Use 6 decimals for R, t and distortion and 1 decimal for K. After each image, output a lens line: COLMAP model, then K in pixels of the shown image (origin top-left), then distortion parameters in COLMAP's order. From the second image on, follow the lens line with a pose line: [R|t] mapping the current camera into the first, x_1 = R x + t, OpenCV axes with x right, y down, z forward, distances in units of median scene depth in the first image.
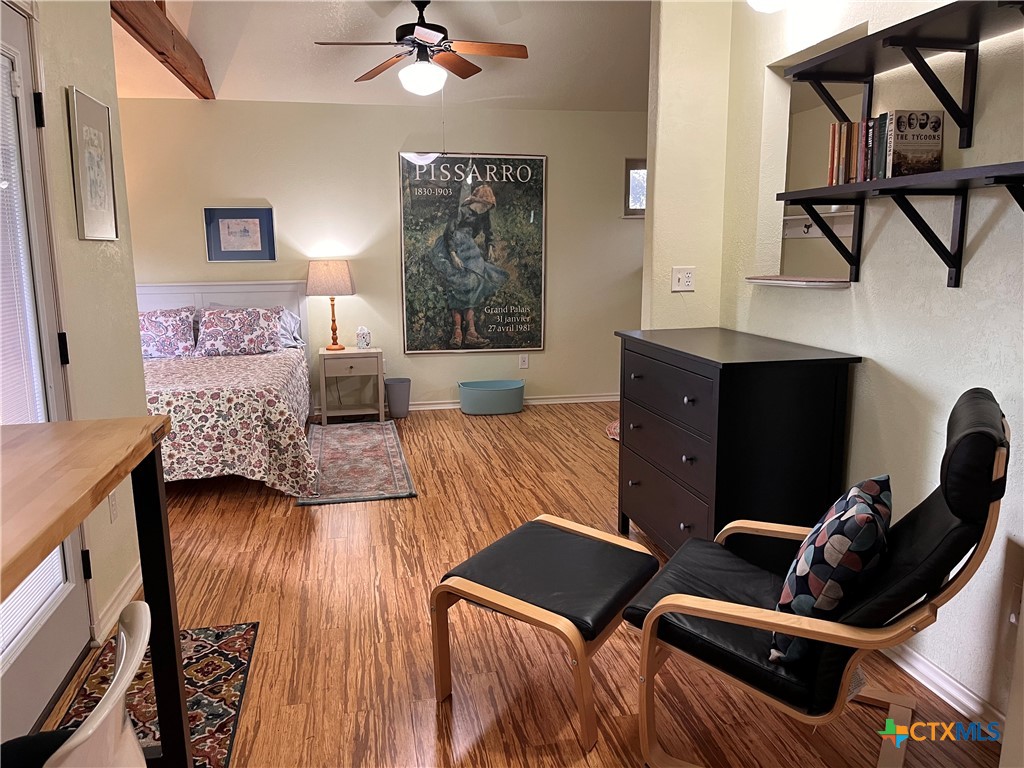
lens RADIAL K [[778.1, 0, 511.5], [0, 778.1, 387.9], [0, 0, 1]] dist [0.030229, -0.010890]
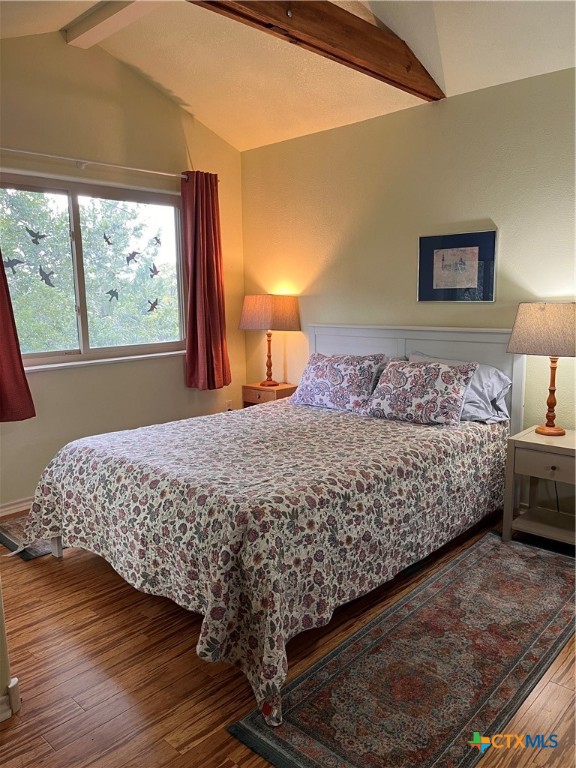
lens RADIAL K [[583.6, 0, 286.6], [0, 583.6, 390.1], [0, 0, 1]] dist [0.030229, -0.010890]
pose [[0.584473, 0.137263, -0.799719, 0.046614], [-0.138690, 0.987984, 0.068215, -0.097080], [0.799473, 0.071044, 0.596487, 0.553489]]
